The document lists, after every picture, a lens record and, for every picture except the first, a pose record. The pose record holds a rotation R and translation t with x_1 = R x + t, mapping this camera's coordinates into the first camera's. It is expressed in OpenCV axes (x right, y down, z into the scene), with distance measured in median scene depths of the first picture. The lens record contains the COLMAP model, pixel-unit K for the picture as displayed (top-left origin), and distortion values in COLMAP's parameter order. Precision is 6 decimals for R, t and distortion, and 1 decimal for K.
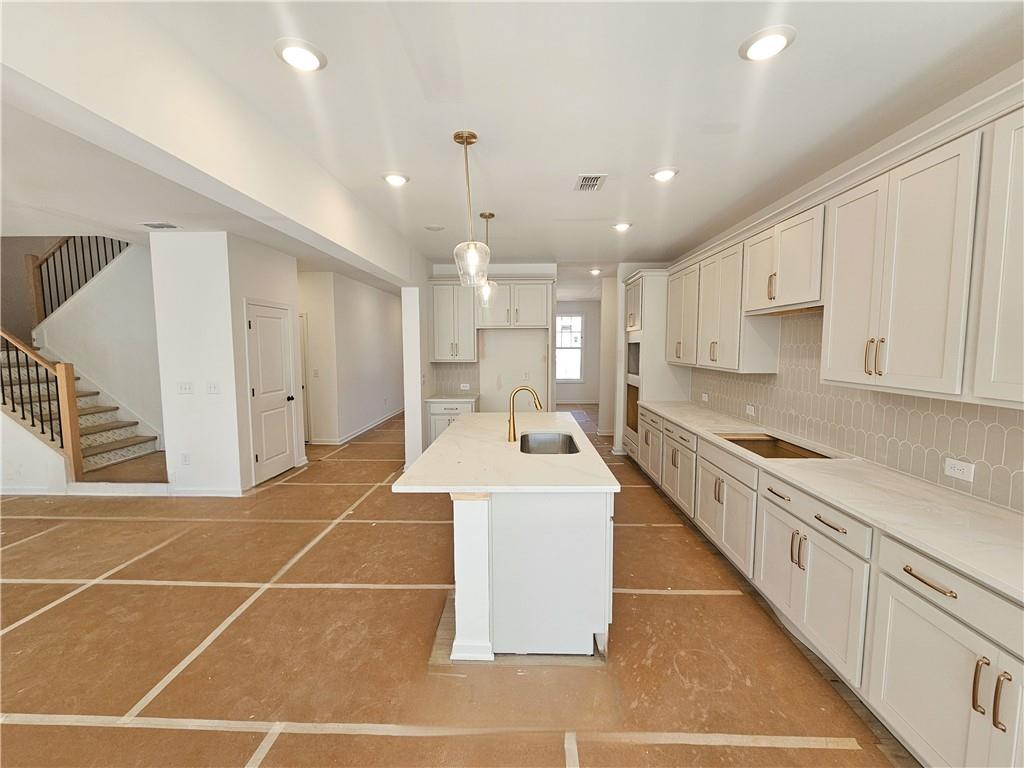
lens RADIAL K [[420.3, 0, 510.7], [0, 420.3, 380.4], [0, 0, 1]] dist [-0.001082, 0.000253]
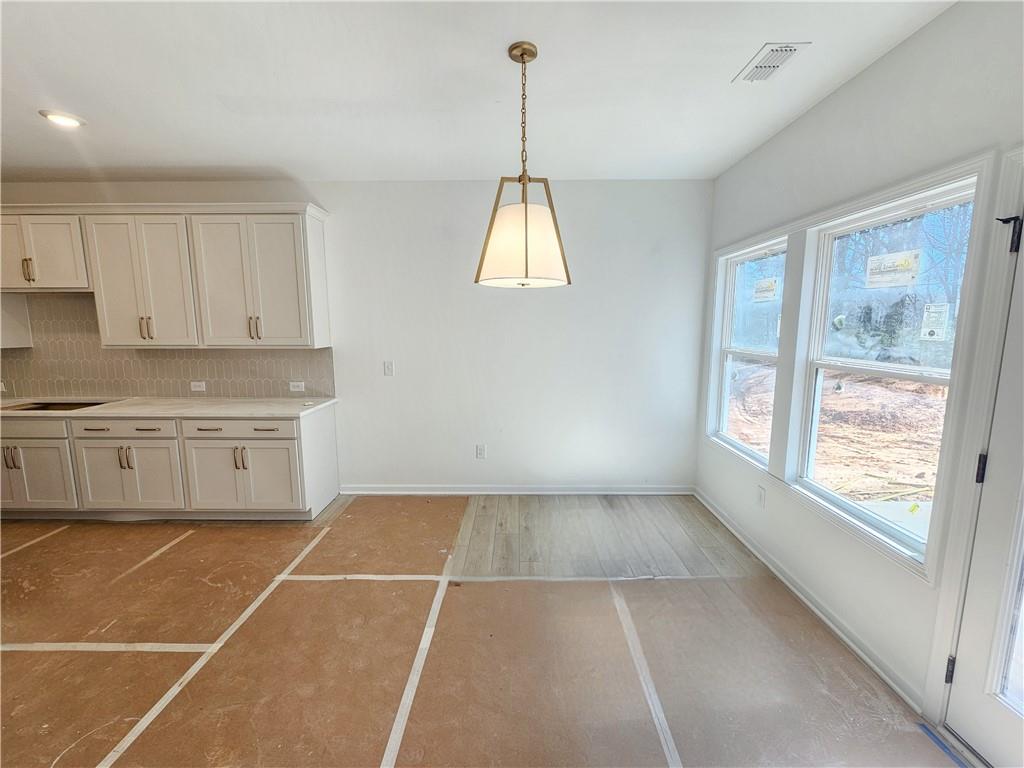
lens RADIAL K [[426.3, 0, 508.3], [0, 426.3, 388.7], [0, 0, 1]] dist [0.001801, 0.000423]
pose [[-0.010910, -0.131843, 0.991211, -0.737046], [0.085715, 0.987498, 0.132293, 0.070025], [-0.996260, 0.086405, 0.000527, -0.347644]]
